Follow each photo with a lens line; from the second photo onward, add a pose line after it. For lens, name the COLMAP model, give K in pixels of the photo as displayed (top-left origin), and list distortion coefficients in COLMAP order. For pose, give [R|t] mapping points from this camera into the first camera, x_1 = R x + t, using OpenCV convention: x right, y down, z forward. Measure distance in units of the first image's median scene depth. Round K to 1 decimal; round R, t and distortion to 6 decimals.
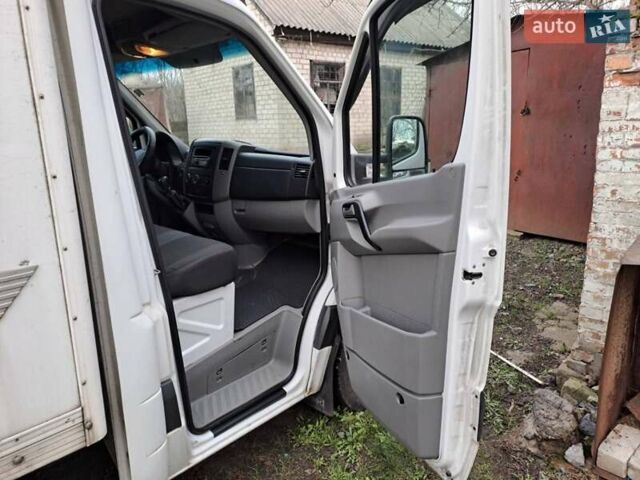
lens RADIAL K [[470.4, 0, 319.9], [0, 470.4, 237.8], [0, 0, 1]] dist [0.091354, -0.085476]
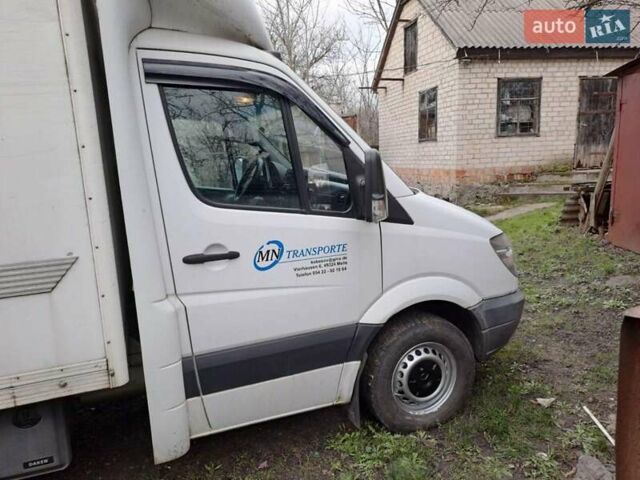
lens RADIAL K [[466.8, 0, 309.8], [0, 466.8, 238.5], [0, 0, 1]] dist [0.092694, -0.087537]
pose [[0.894880, 0.067857, -0.441118, 0.371053], [-0.084723, 0.996231, -0.018624, -0.016640], [0.438191, 0.054038, 0.897256, -0.013017]]
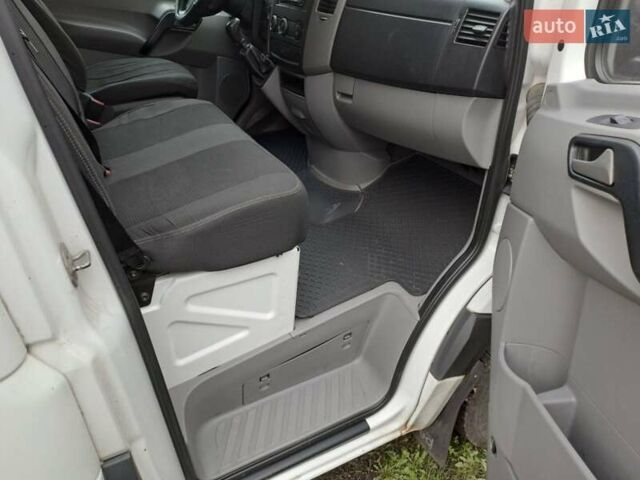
lens RADIAL K [[460.0, 0, 316.6], [0, 460.0, 235.5], [0, 0, 1]] dist [0.082379, -0.079910]
pose [[0.942215, 0.197450, -0.270636, -0.022608], [-0.106539, 0.942515, 0.316726, -0.079518], [0.317616, -0.269591, 0.909088, 0.496181]]
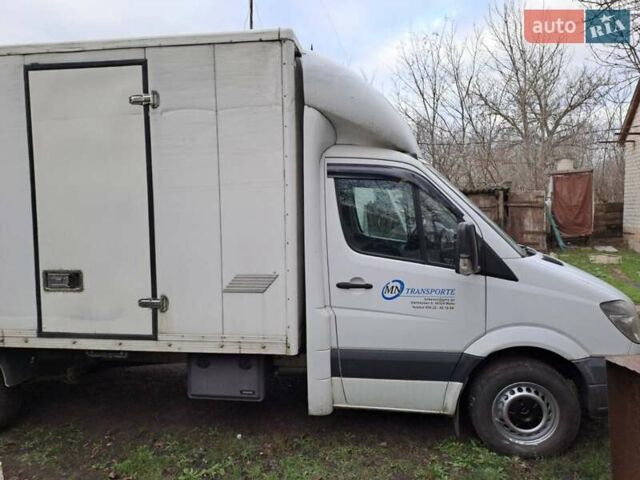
lens RADIAL K [[470.4, 0, 319.9], [0, 470.4, 237.8], [0, 0, 1]] dist [0.091354, -0.085476]
pose [[0.586502, 0.078986, -0.806088, 0.861043], [-0.199565, 0.978643, -0.049307, -0.031652], [0.784977, 0.189786, 0.589739, -0.216350]]
